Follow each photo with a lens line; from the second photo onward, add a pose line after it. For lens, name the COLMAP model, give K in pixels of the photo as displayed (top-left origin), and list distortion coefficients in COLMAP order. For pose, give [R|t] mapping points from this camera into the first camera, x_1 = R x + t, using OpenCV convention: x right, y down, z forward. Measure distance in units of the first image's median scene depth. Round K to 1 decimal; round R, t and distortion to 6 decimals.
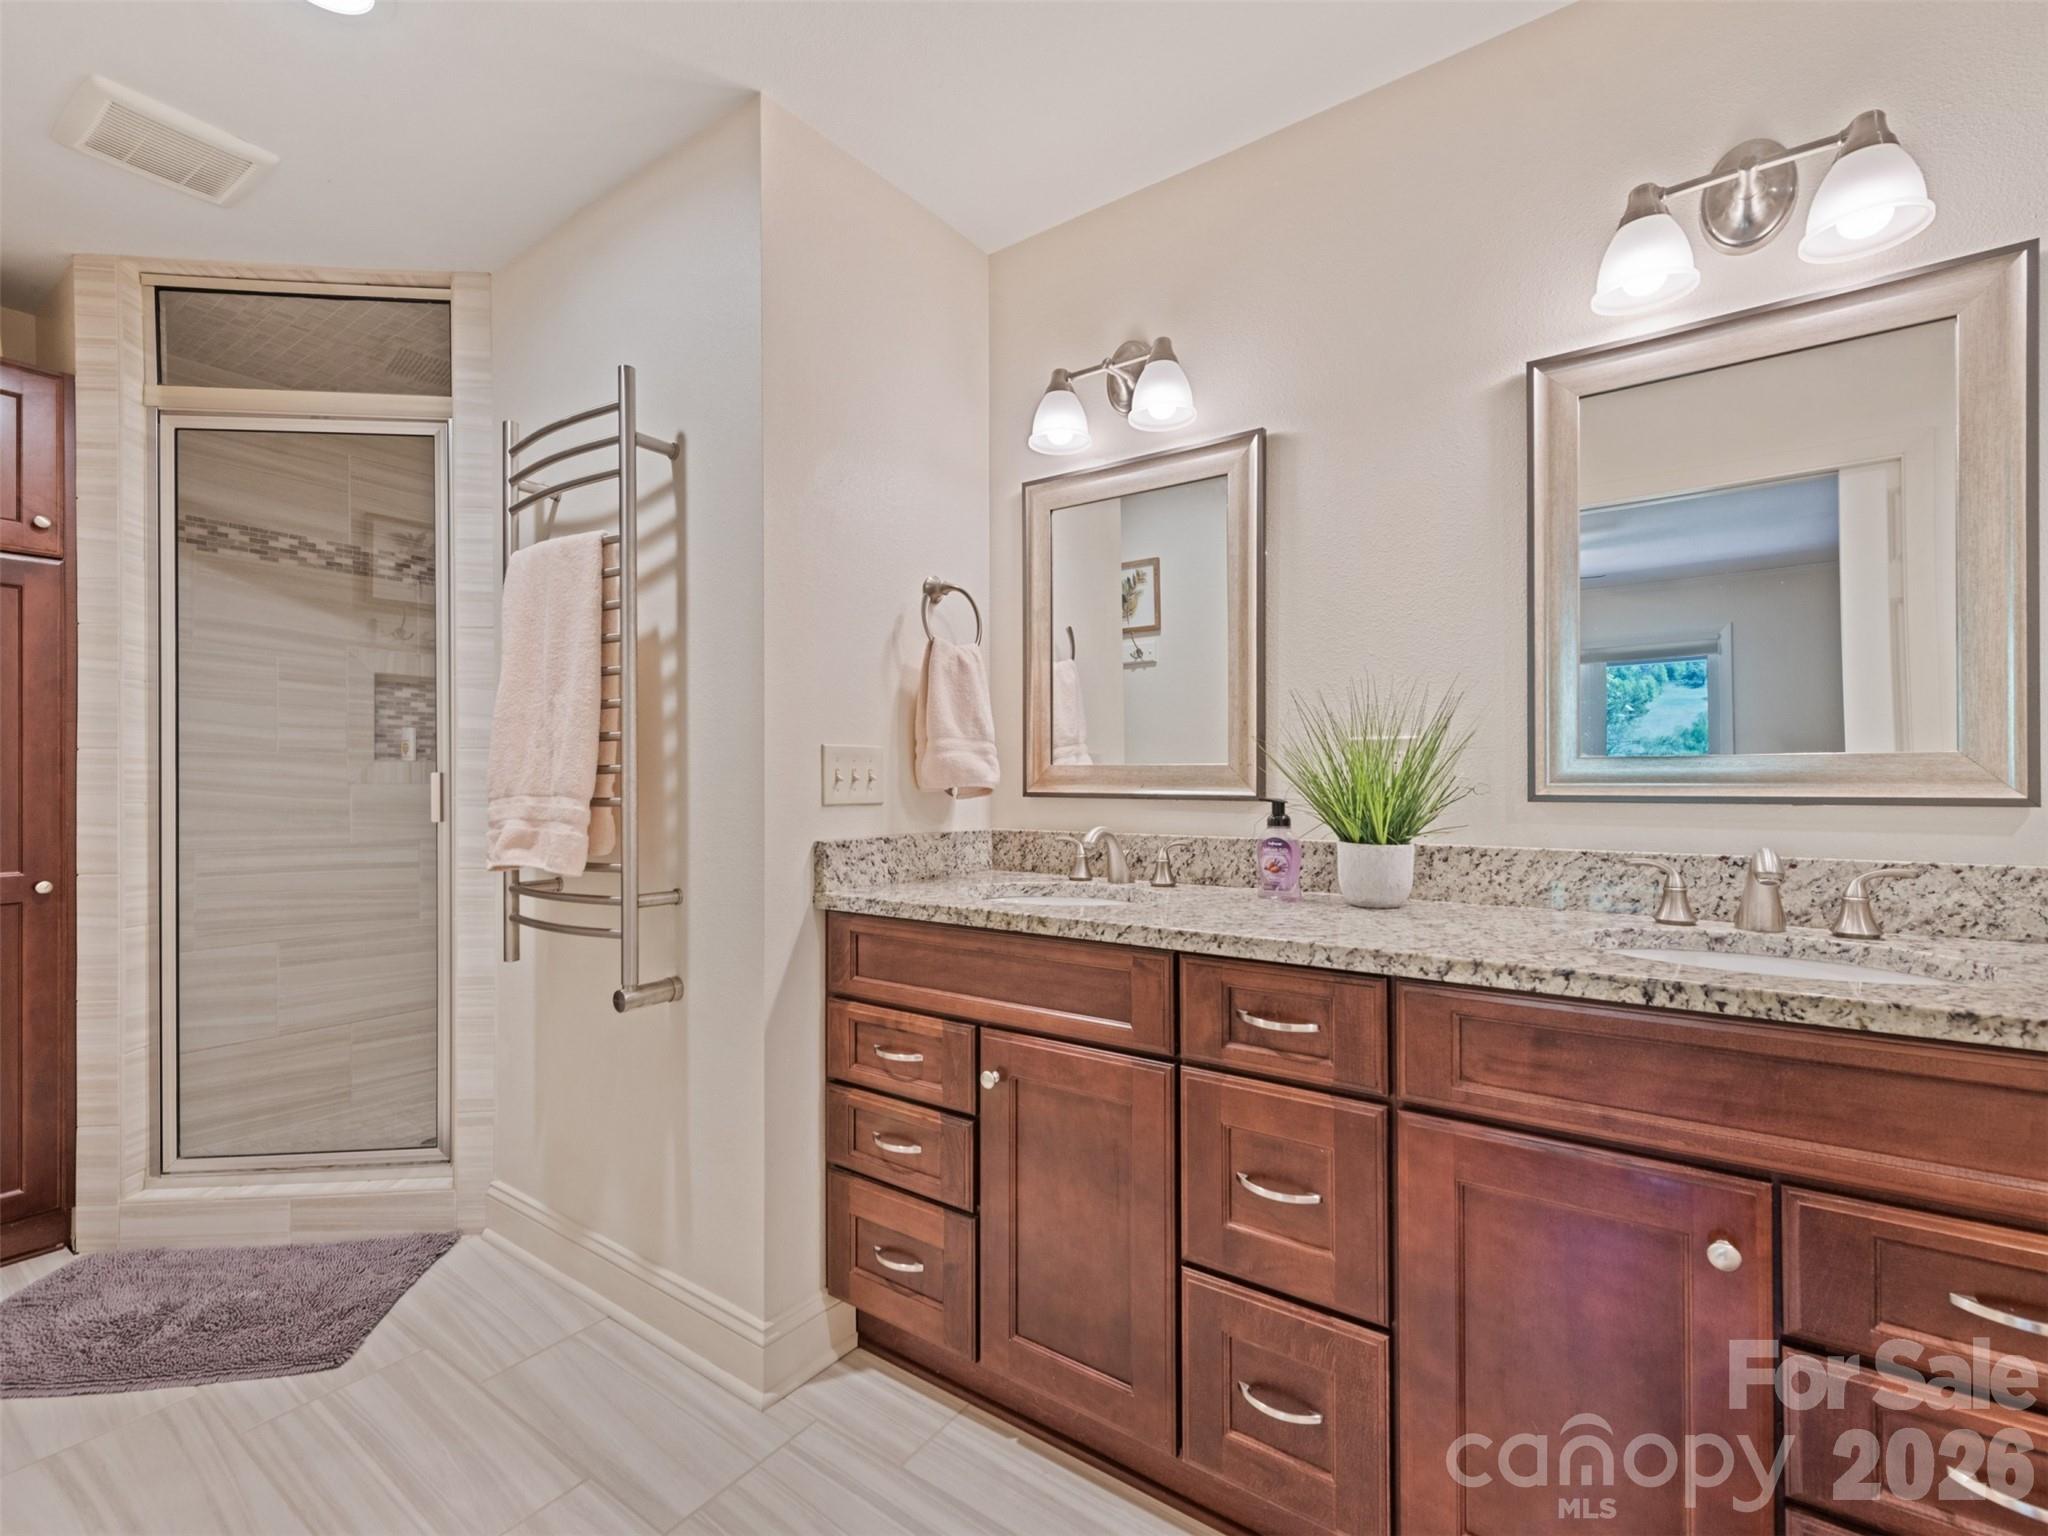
lens RADIAL K [[924.1, 0, 1016.2], [0, 924.1, 777.0], [0, 0, 1]] dist [0.019199, -0.005776]
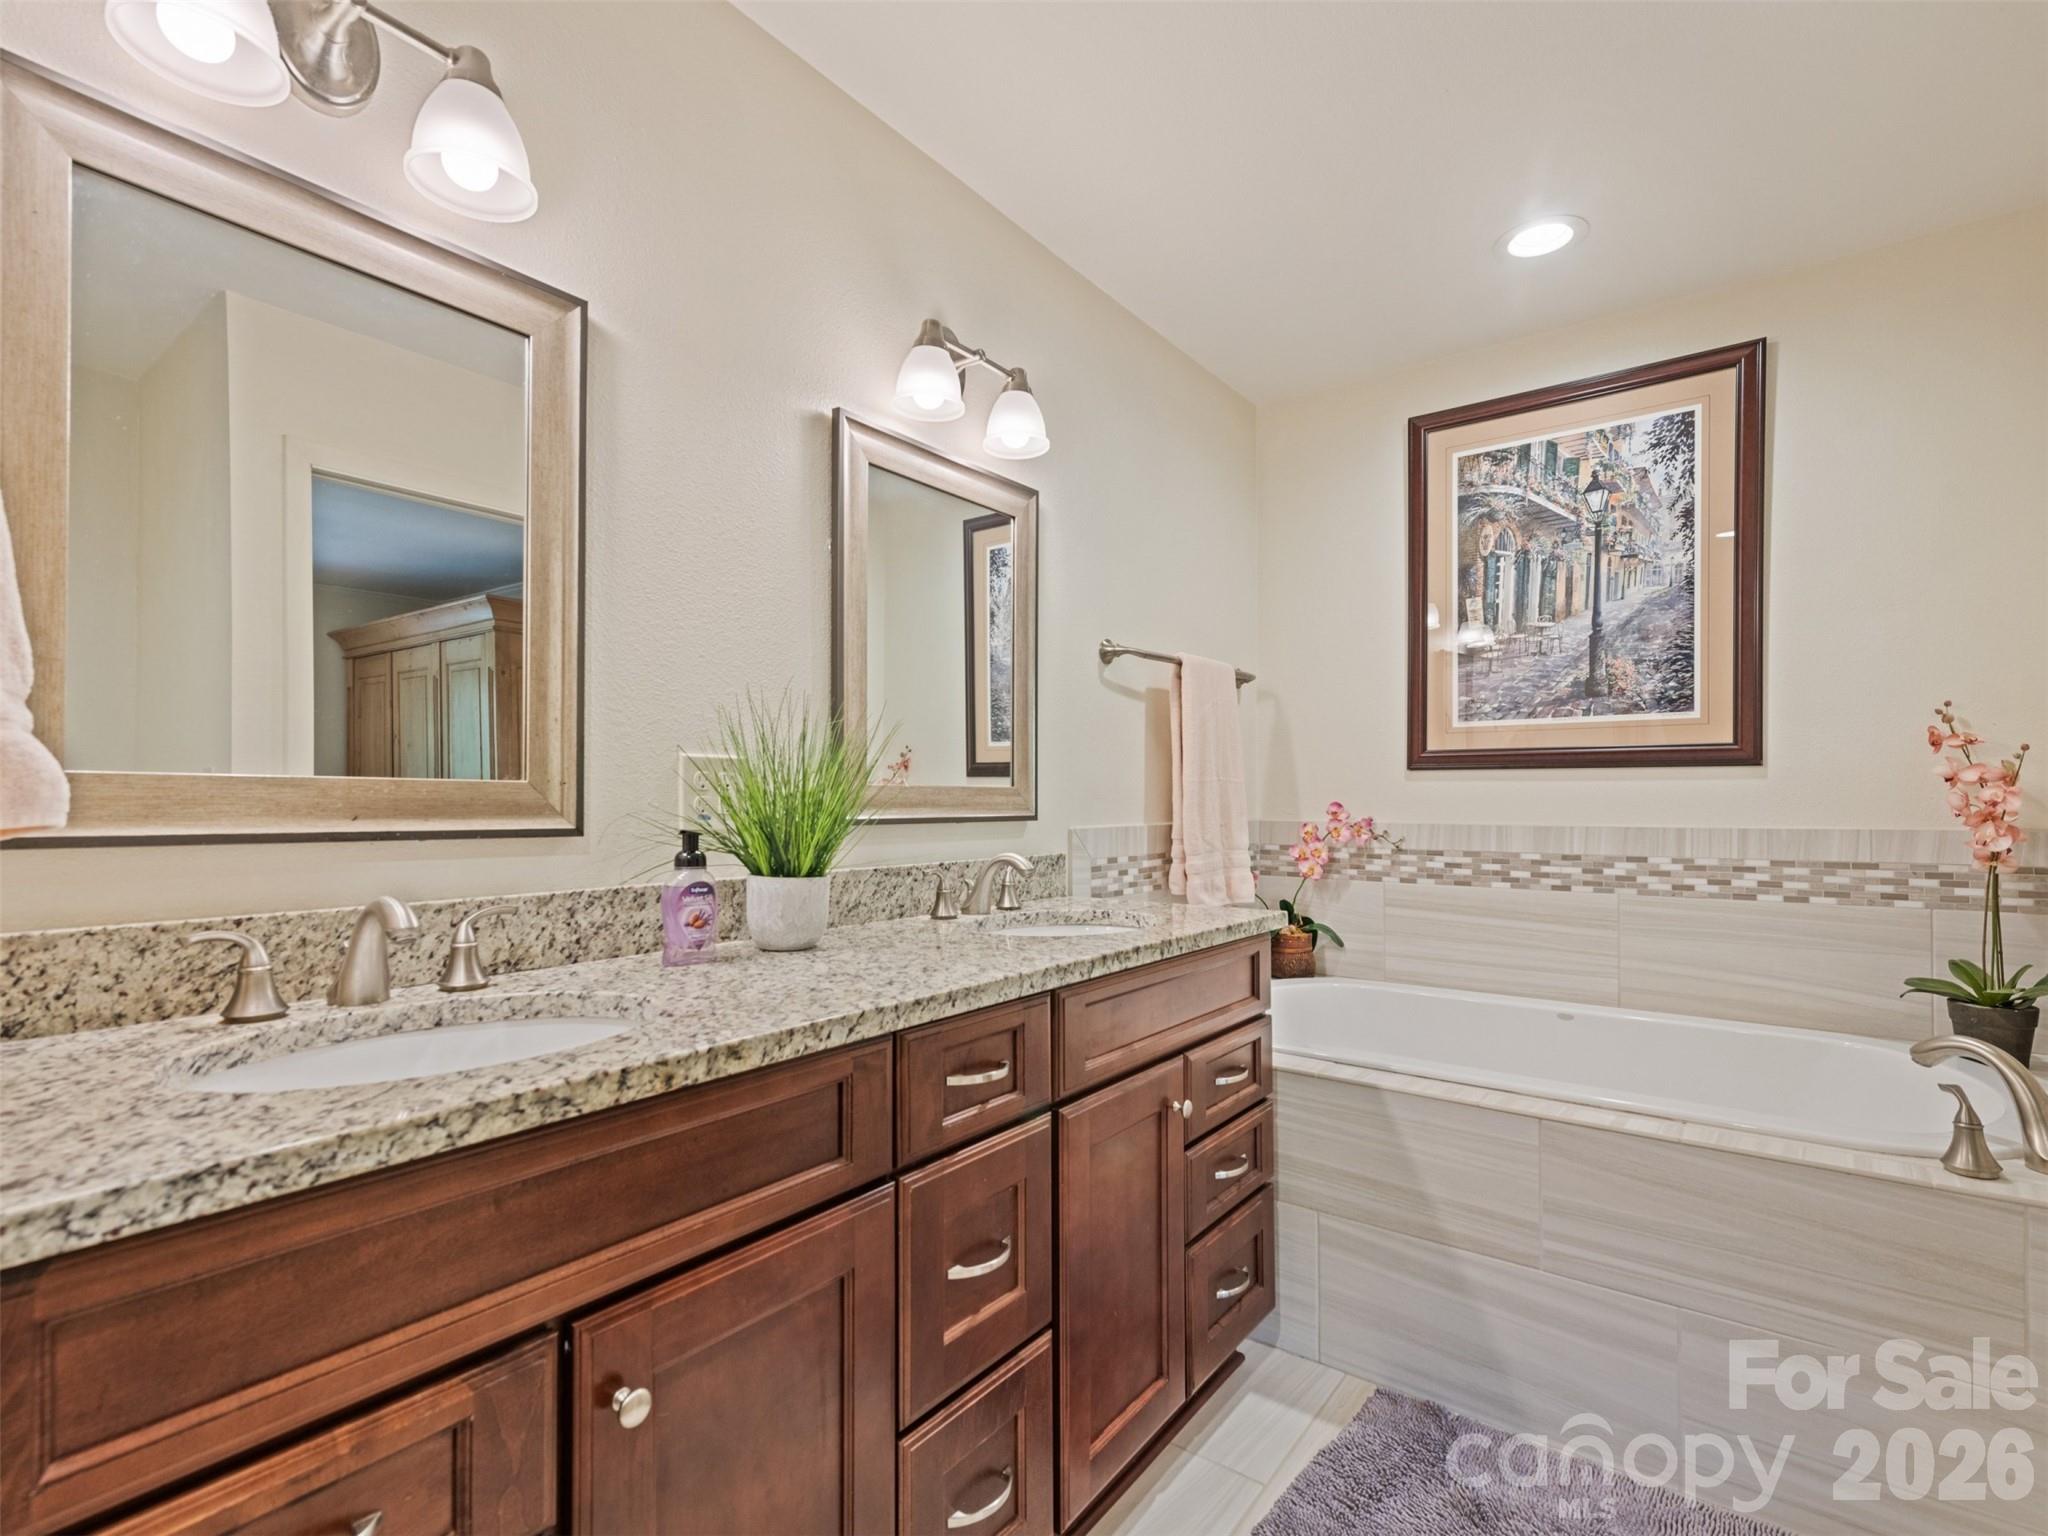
lens RADIAL K [[974.5, 0, 1015.1], [0, 974.5, 804.8], [0, 0, 1]] dist [0.008922, -0.000203]
pose [[0.026442, 0.001477, 0.999649, -0.607276], [0.002166, 0.999996, -0.001534, 0.005604], [-0.999648, 0.002206, 0.026438, 0.863453]]
